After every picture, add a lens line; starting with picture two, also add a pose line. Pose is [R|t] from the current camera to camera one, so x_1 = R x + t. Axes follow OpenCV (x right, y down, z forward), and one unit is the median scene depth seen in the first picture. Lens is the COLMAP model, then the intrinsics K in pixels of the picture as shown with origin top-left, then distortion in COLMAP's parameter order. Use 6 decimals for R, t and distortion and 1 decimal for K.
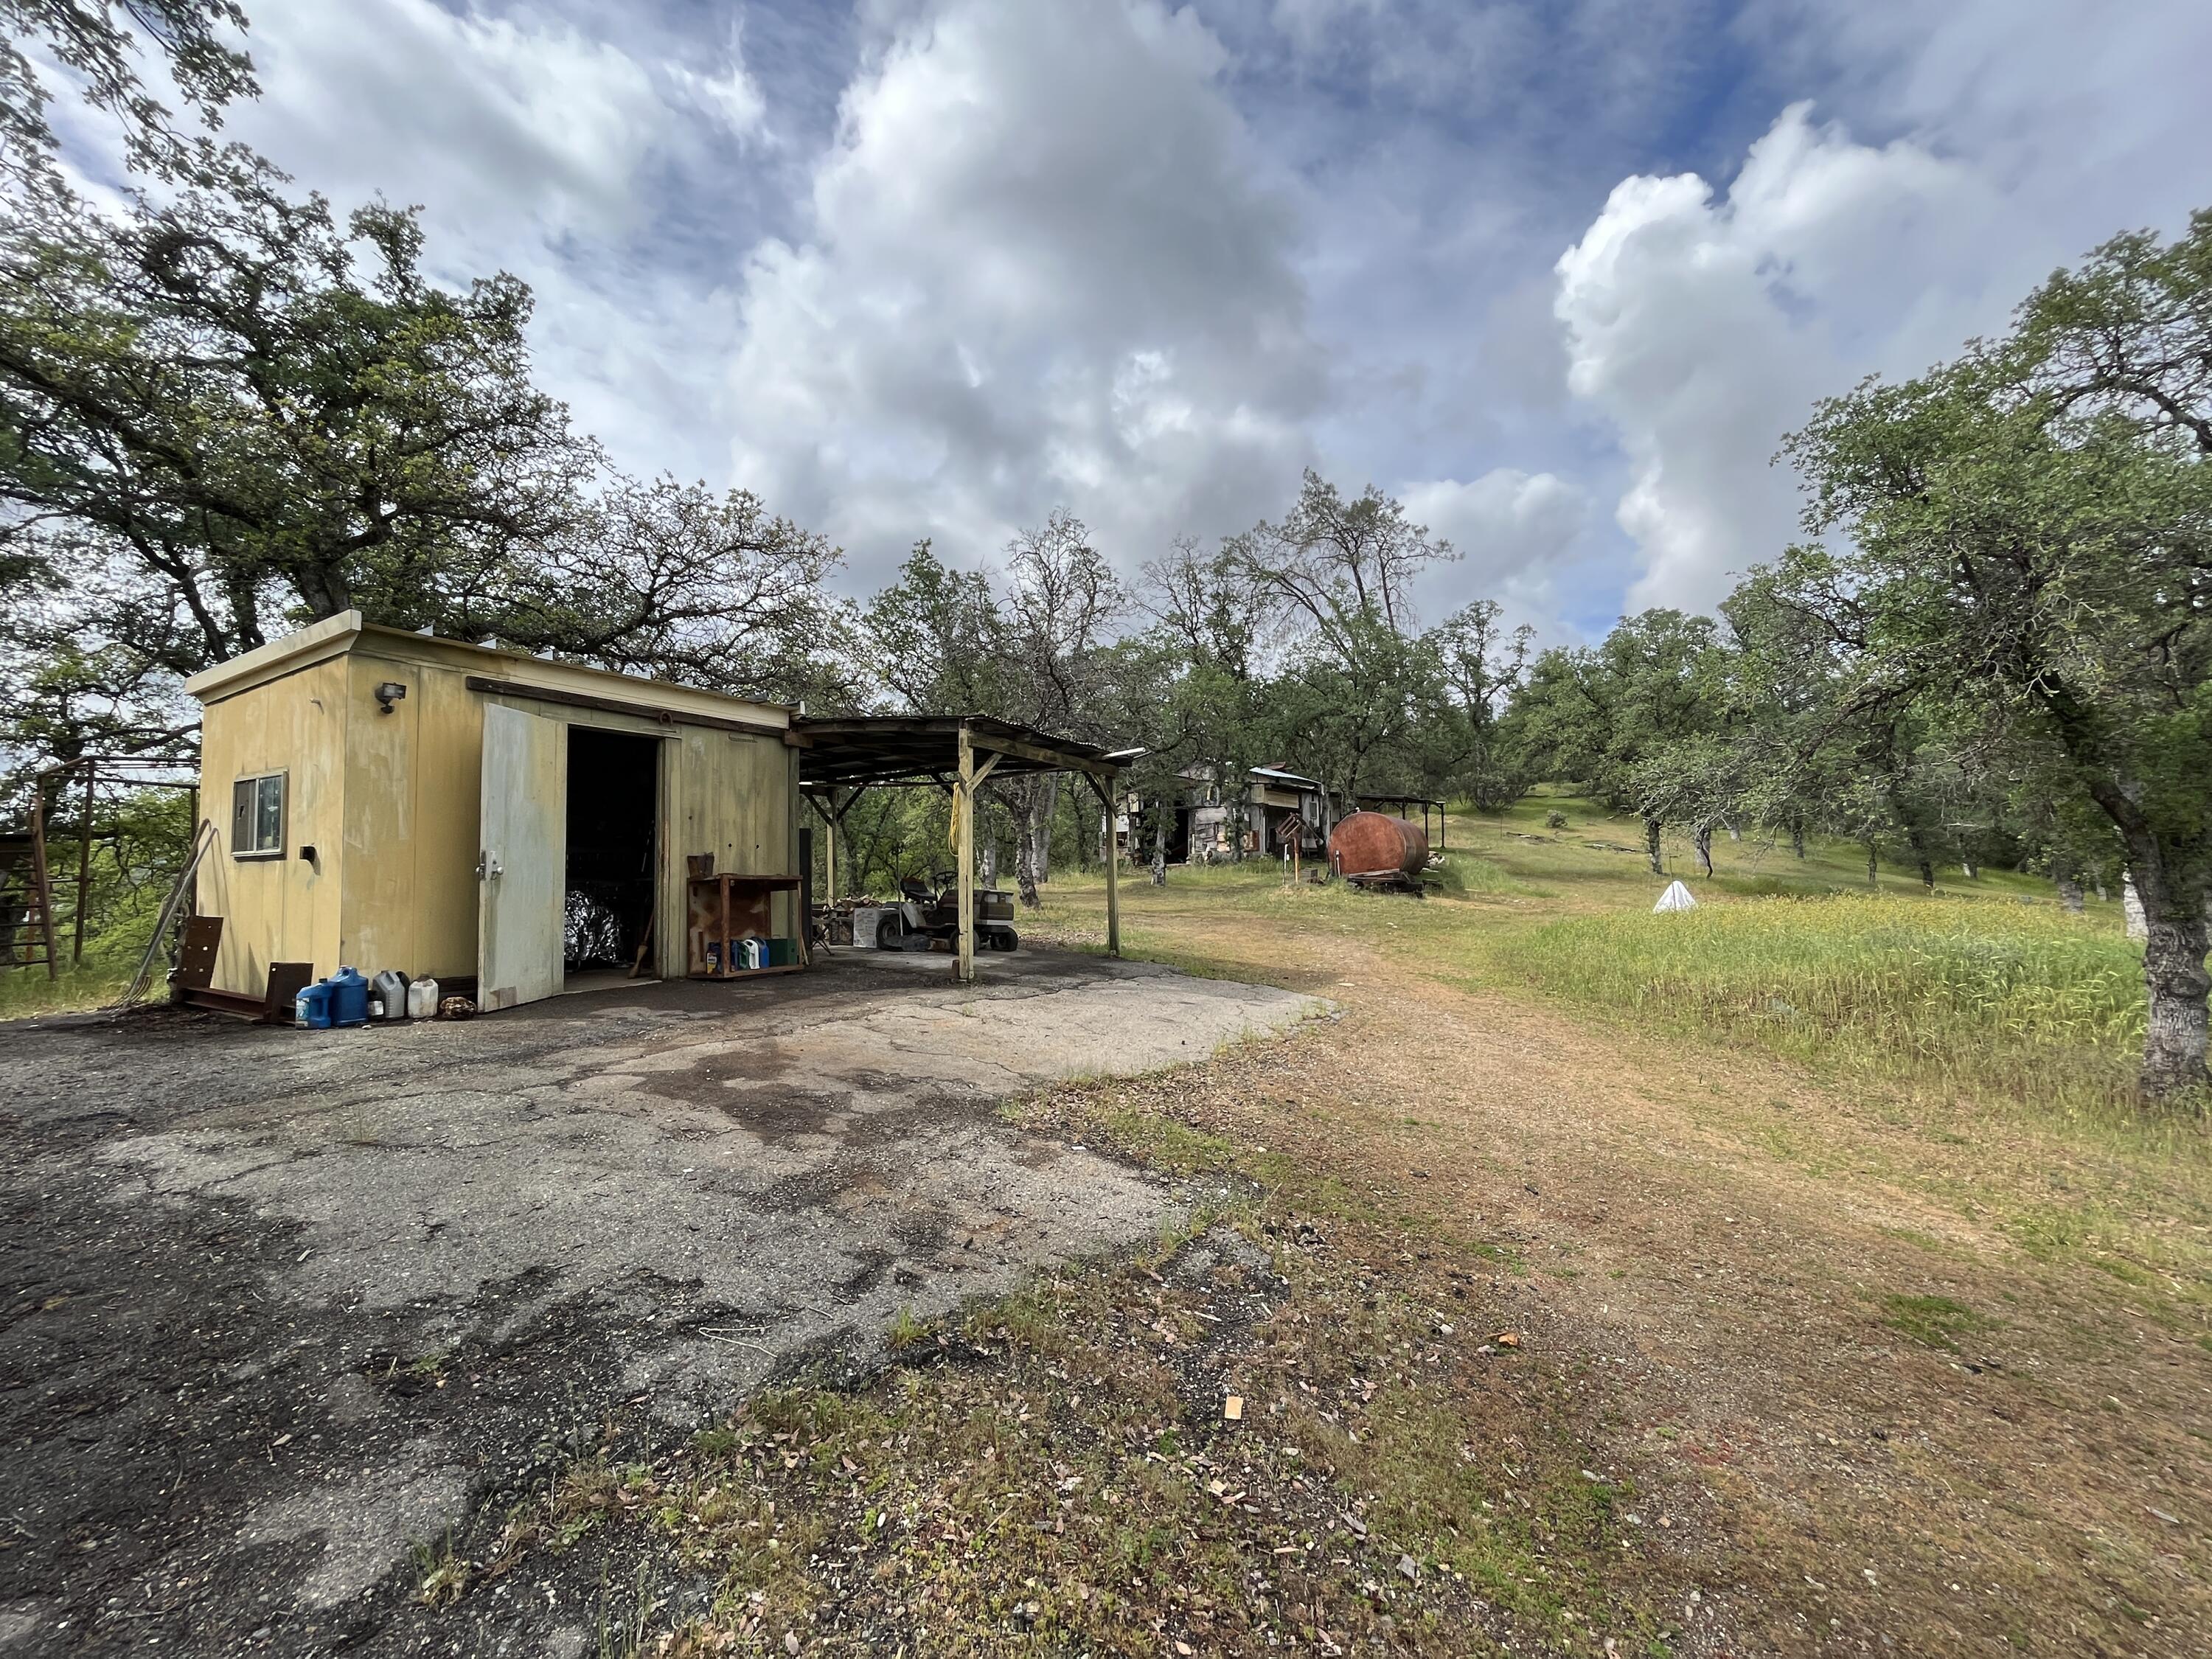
lens RADIAL K [[895.3, 0, 1104.2], [0, 895.3, 829.7], [0, 0, 1]] dist [-0.000007, 0.000124]
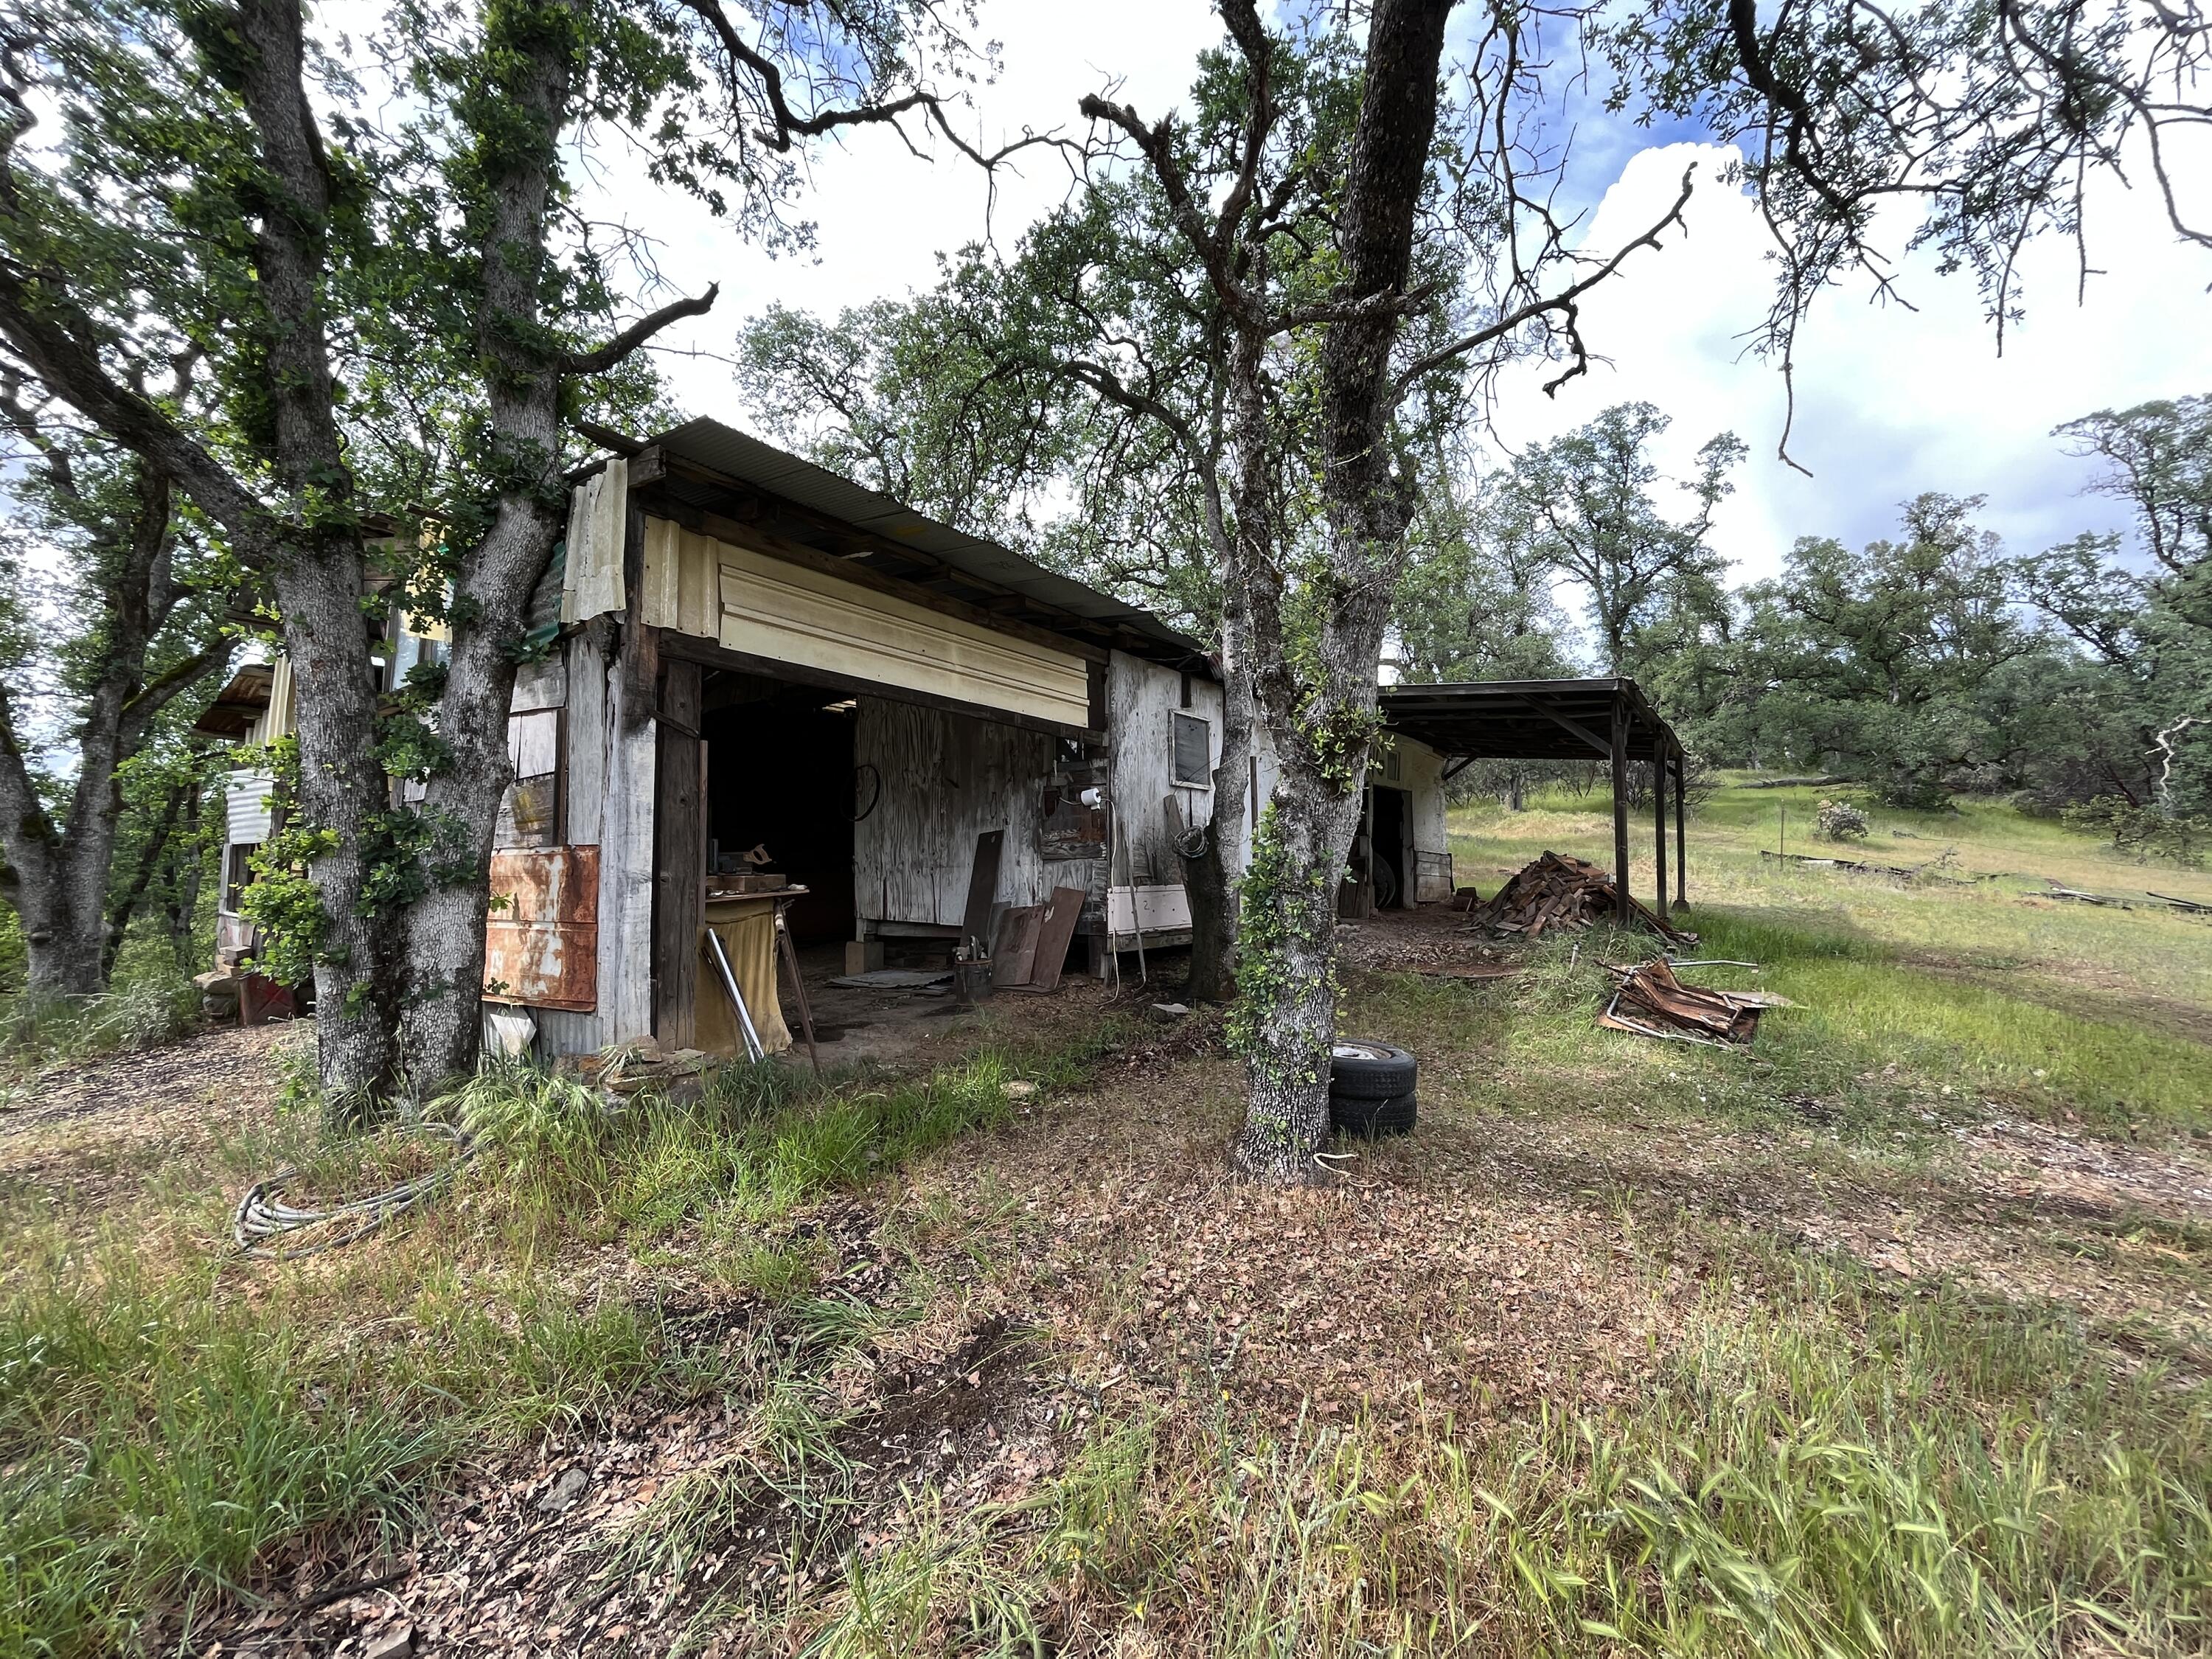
lens RADIAL K [[895.3, 0, 1103.1], [0, 895.3, 829.6], [0, 0, 1]] dist [-0.000007, 0.000124]
pose [[0.999761, 0.007085, -0.020695, 0.226870], [-0.007343, 0.999896, -0.012381, -0.000832], [0.020605, 0.012530, 0.999709, 0.826442]]
